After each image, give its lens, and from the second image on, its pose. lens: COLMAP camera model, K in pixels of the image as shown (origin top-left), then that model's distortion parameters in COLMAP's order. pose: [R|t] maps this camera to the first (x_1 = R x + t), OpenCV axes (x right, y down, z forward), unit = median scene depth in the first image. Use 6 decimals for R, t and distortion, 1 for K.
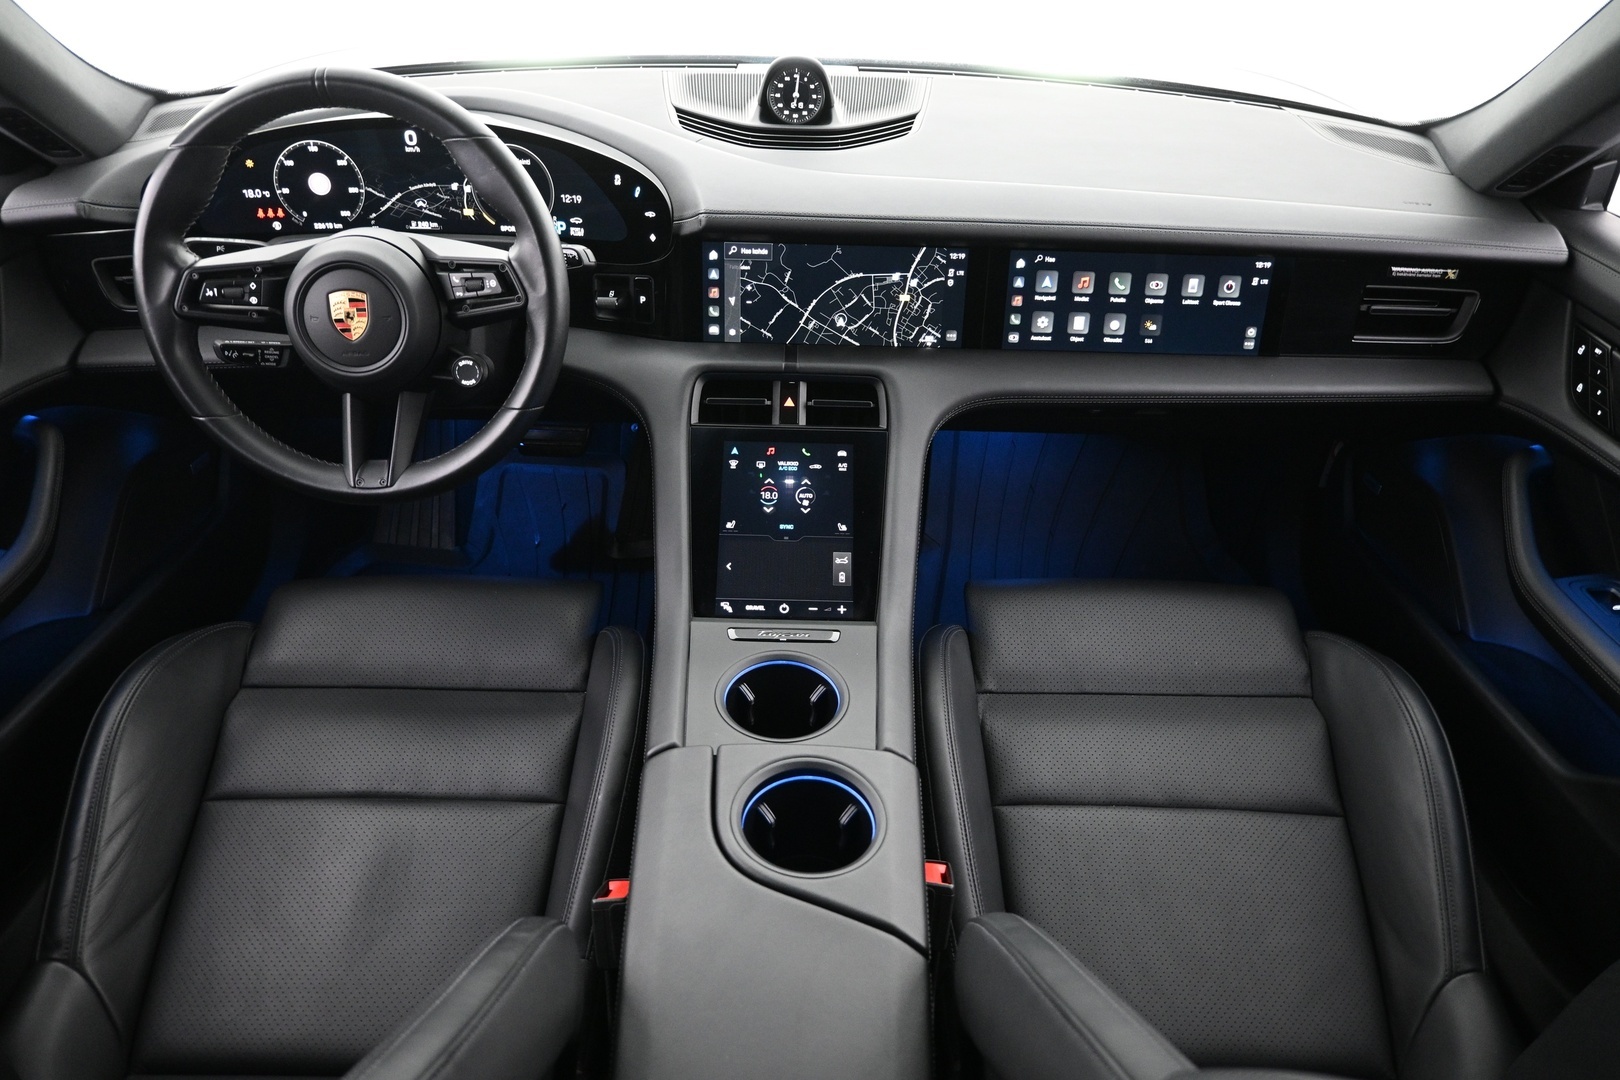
lens RADIAL K [[1122.2, 0, 806.8], [0, 1122.2, 543.8], [0, 0, 1]] dist [0.004268, -0.000355]
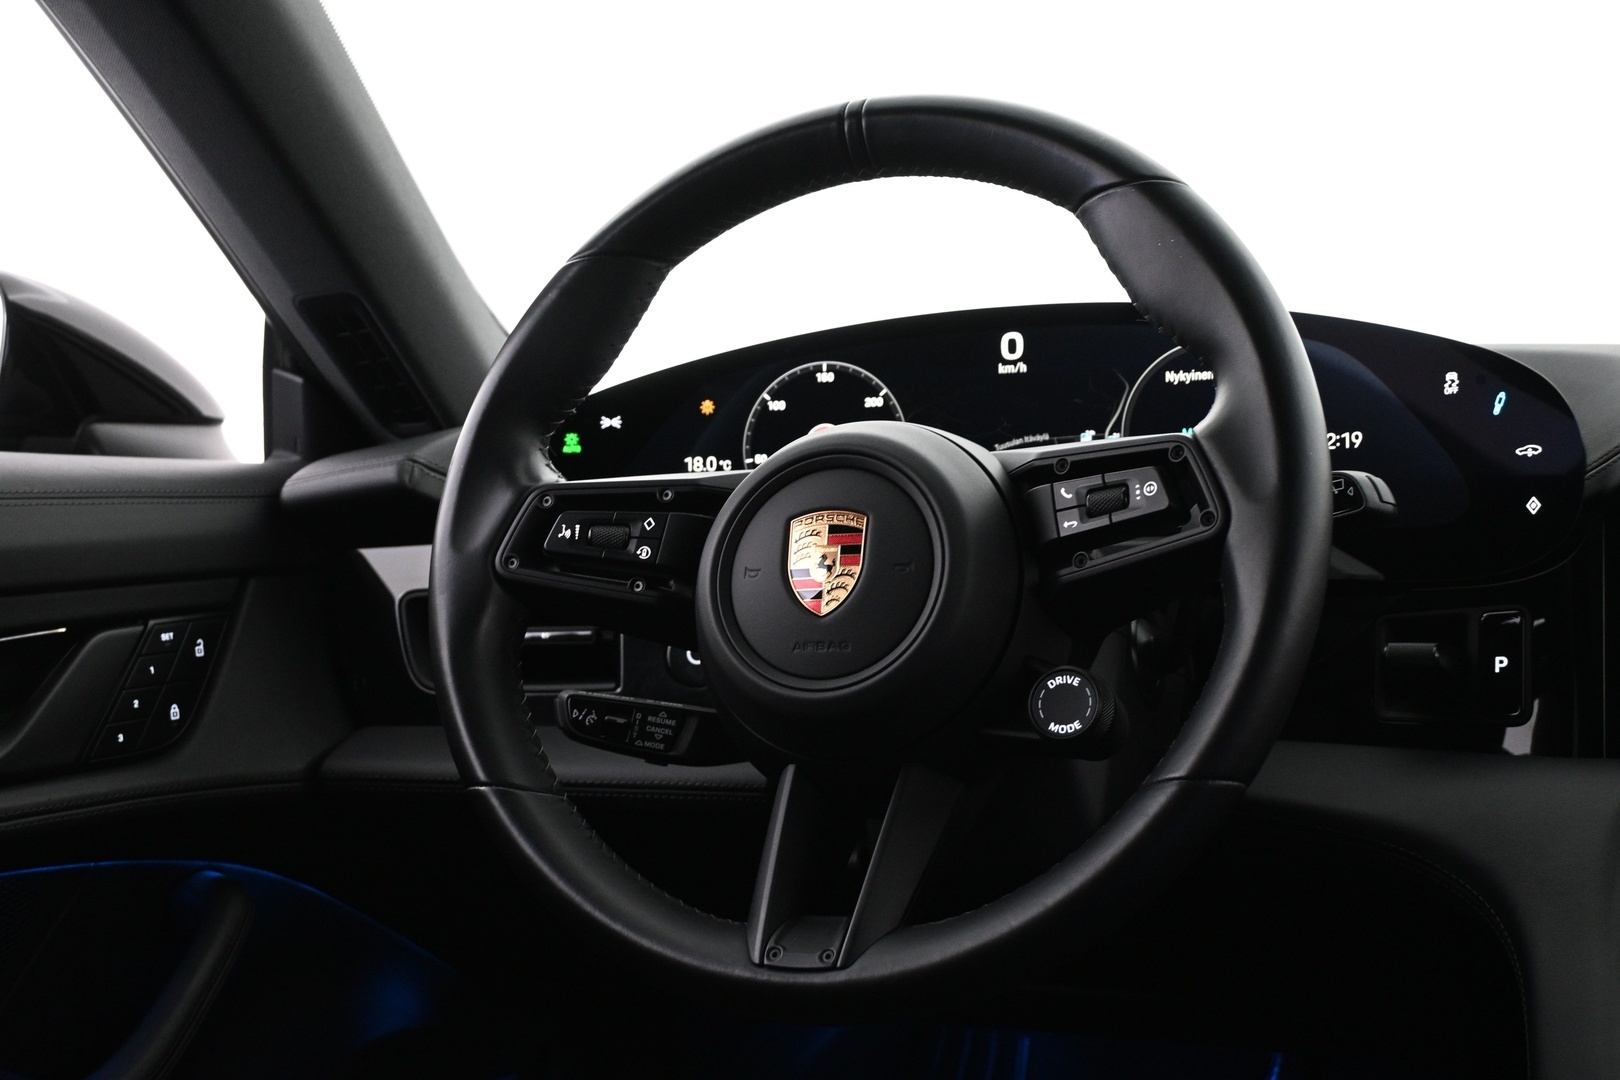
lens RADIAL K [[2024.2, 0, 801.8], [0, 2024.2, 535.2], [0, 0, 1]] dist [0.011956, 0.000000]
pose [[0.911075, -0.034757, -0.410774, -0.077153], [-0.188838, 0.850561, -0.490802, 0.159605], [0.366447, 0.524727, 0.768361, 0.334014]]
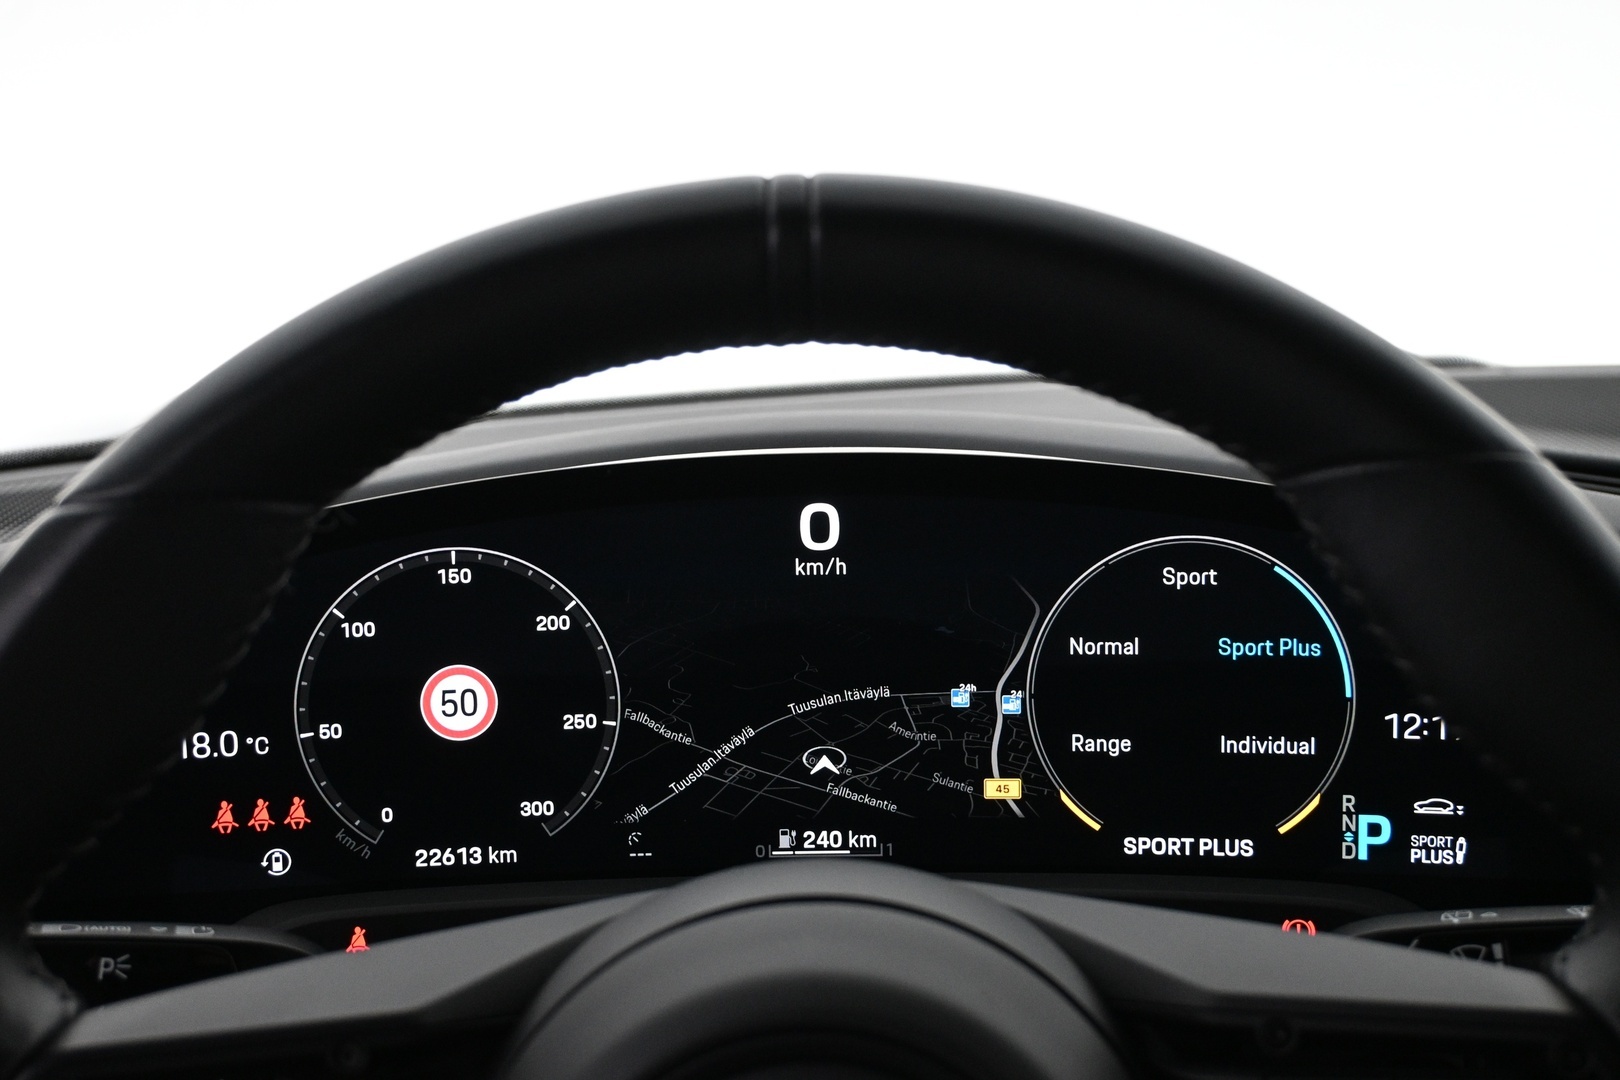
lens RADIAL K [[2113.4, 0, 806.8], [0, 2113.4, 549.7], [0, 0, 1]] dist [0.019709, 0.000000]
pose [[0.999115, -0.033113, -0.025928, -0.344448], [0.019422, 0.910108, -0.413915, -0.148374], [0.037303, 0.413046, 0.909946, 0.545938]]
